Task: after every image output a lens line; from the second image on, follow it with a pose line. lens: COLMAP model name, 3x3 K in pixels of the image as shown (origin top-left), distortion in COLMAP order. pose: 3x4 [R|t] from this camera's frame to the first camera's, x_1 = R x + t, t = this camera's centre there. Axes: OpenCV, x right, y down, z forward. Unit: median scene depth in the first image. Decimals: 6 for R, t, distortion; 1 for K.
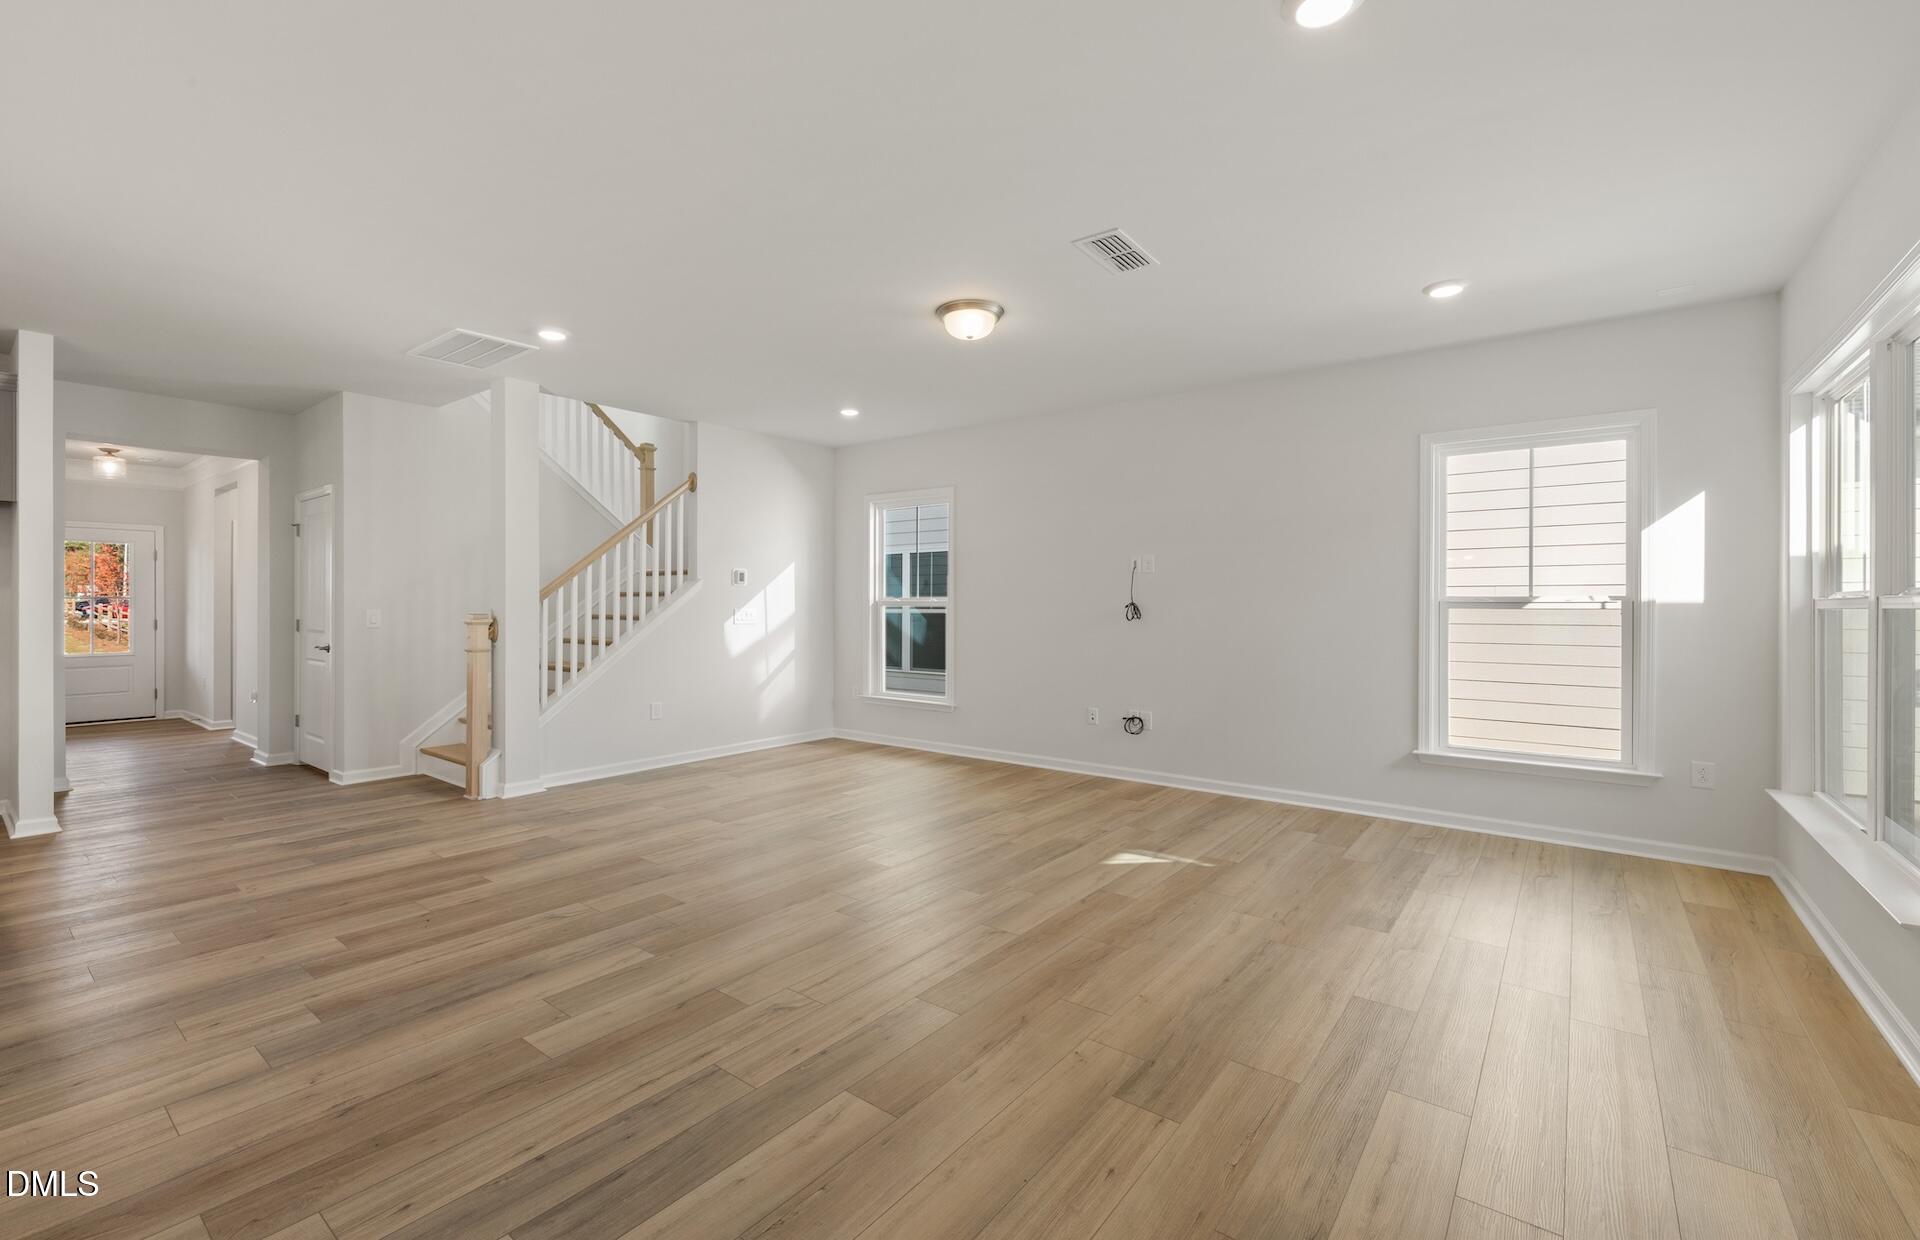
lens RADIAL K [[816.1, 0, 941.7], [0, 816.1, 609.9], [0, 0, 1]] dist [-0.001454, 0.000153]
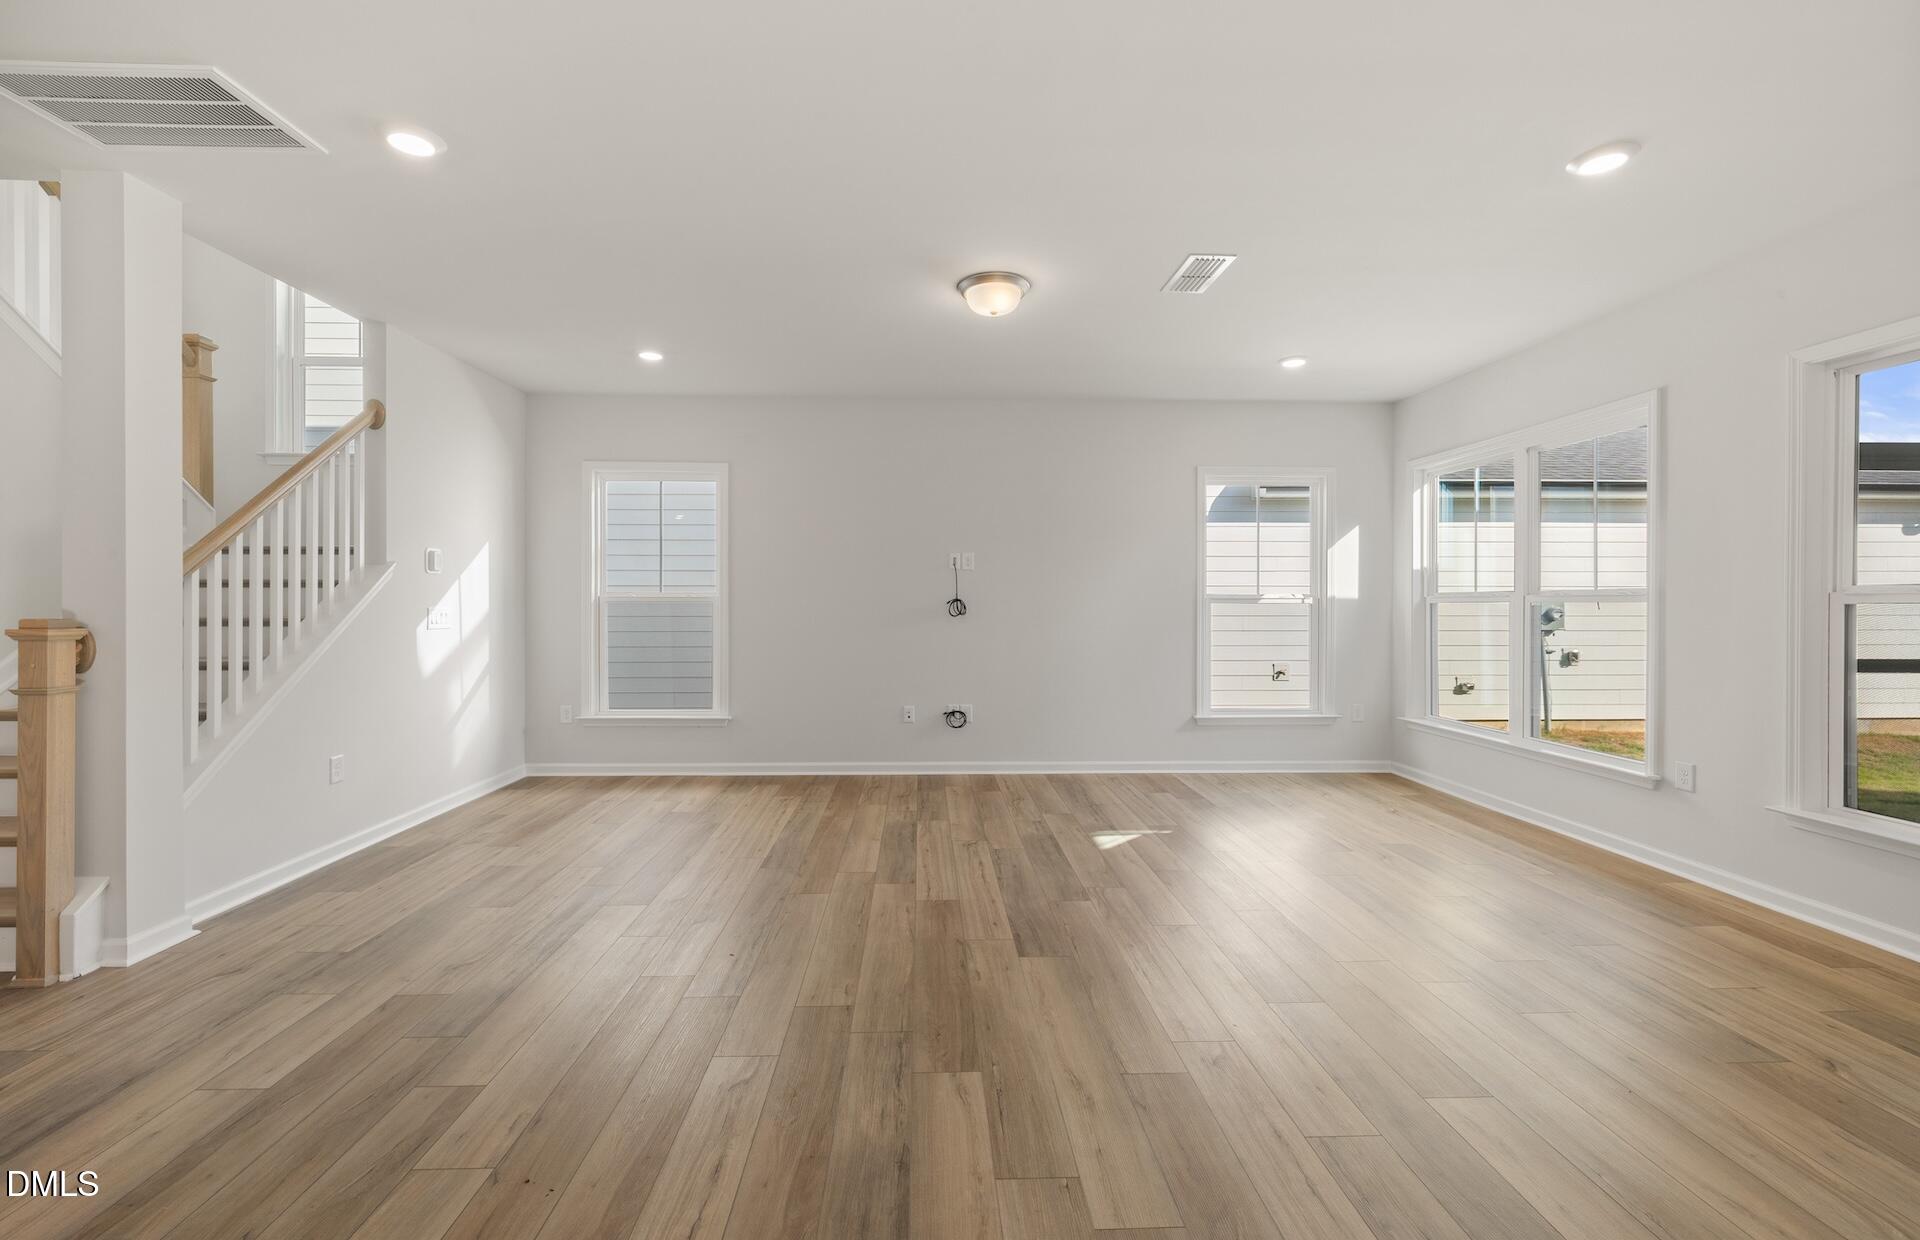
lens RADIAL K [[816.1, 0, 951.0], [0, 816.1, 610.8], [0, 0, 1]] dist [-0.001454, 0.000153]
pose [[0.763176, -0.008145, 0.646140, -0.524061], [0.005814, 0.999967, 0.005738, 0.000355], [-0.646165, -0.000623, 0.763197, 0.278993]]
